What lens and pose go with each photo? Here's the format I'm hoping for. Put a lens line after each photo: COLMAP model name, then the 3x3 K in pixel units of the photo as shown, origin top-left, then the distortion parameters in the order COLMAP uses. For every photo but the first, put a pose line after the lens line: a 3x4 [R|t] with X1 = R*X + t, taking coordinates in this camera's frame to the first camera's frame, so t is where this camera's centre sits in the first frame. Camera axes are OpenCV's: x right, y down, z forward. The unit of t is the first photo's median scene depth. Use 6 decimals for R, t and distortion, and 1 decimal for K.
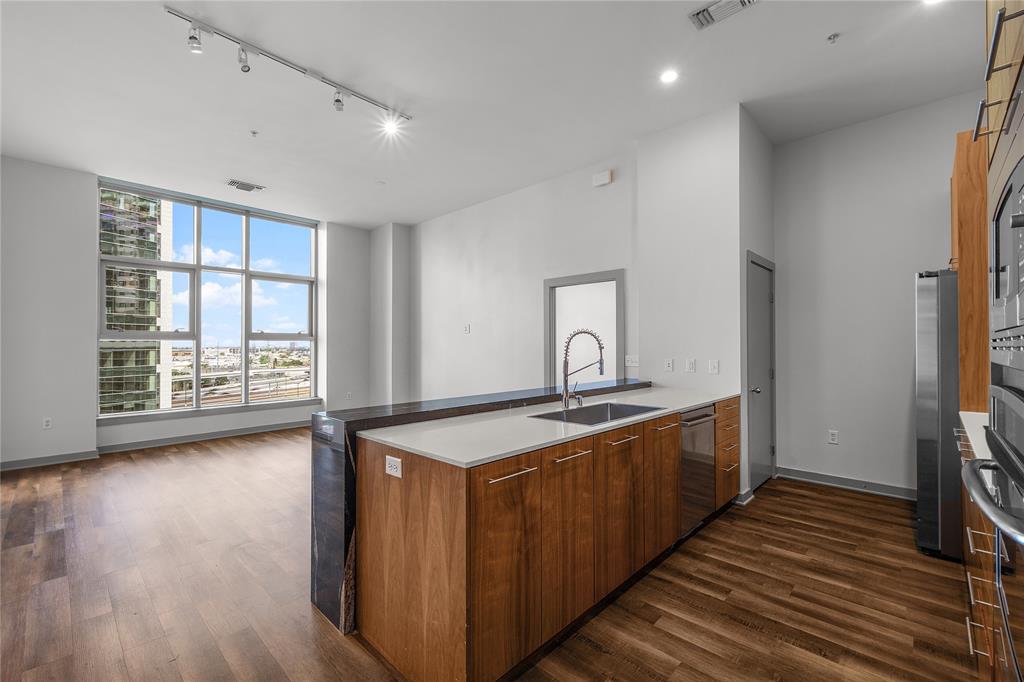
lens RADIAL K [[437.0, 0, 513.9], [0, 437.0, 339.8], [0, 0, 1]] dist [0.007331, 0.000180]
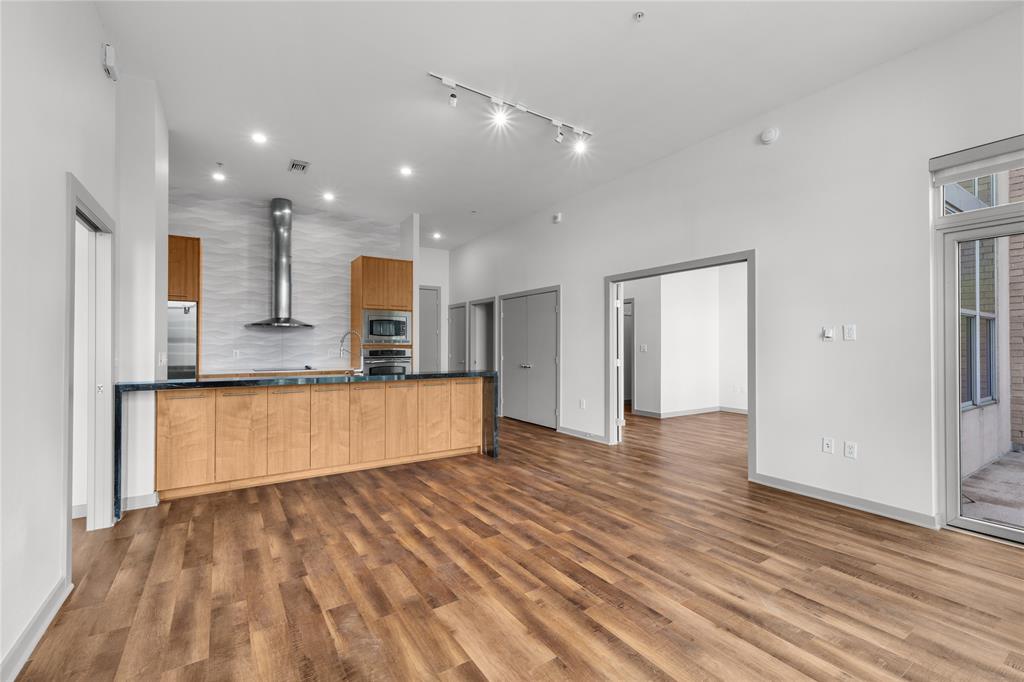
lens RADIAL K [[440.4, 0, 512.0], [0, 440.4, 341.0], [0, 0, 1]] dist [0.006126, 0.000320]
pose [[-0.974004, 0.002956, 0.226511, -0.437858], [-0.003032, 0.999655, -0.026083, 0.032320], [-0.226510, -0.026091, -0.973659, 1.328929]]
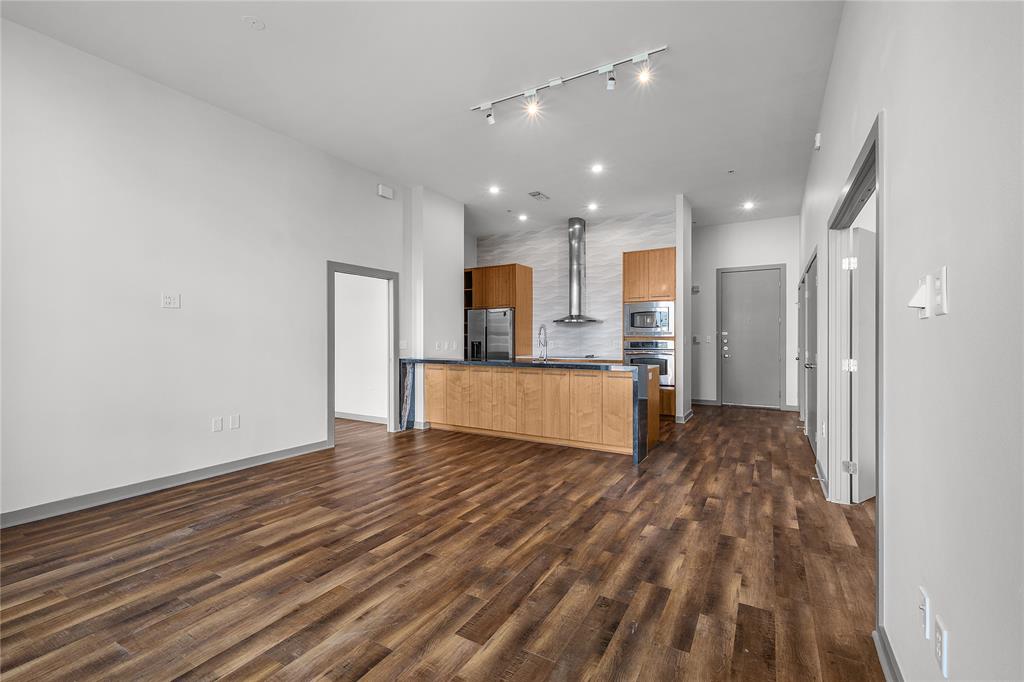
lens RADIAL K [[437.0, 0, 513.9], [0, 437.0, 339.8], [0, 0, 1]] dist [0.007331, 0.000180]
pose [[-0.228484, -0.002180, 0.973545, -0.933139], [-0.012005, 0.999928, -0.000578, 0.025935], [-0.973474, -0.011820, -0.228494, 0.838357]]
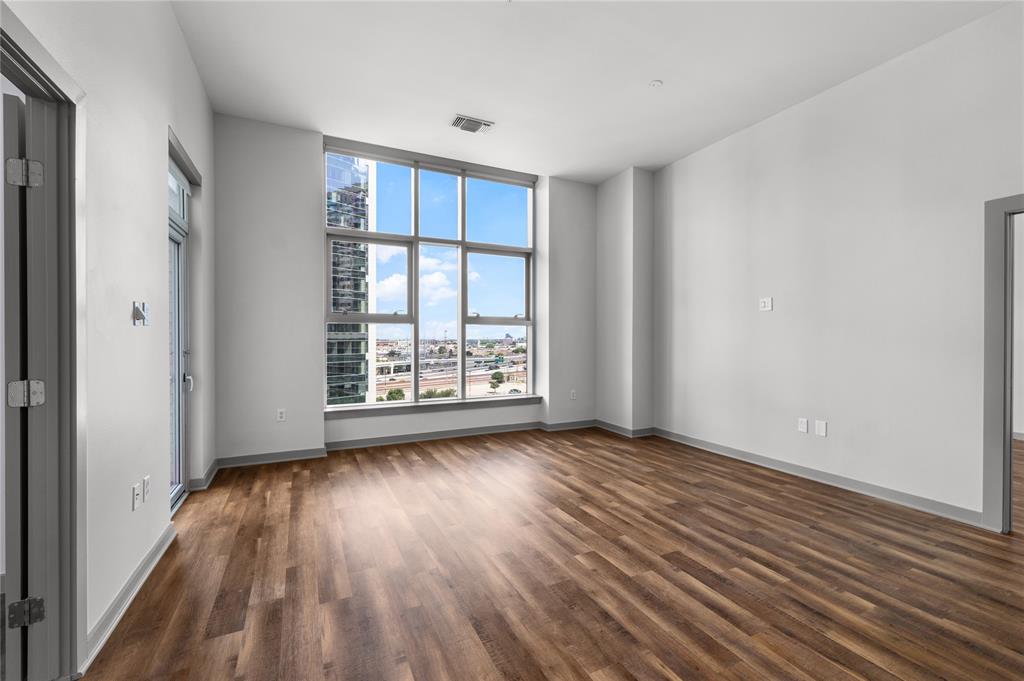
lens RADIAL K [[435.4, 0, 513.6], [0, 435.4, 339.1], [0, 0, 1]] dist [0.001707, 0.000231]
pose [[0.937857, 0.003882, -0.347000, -0.286165], [0.001185, 0.999896, 0.014388, 0.021772], [0.347019, -0.013905, 0.937755, 0.310595]]
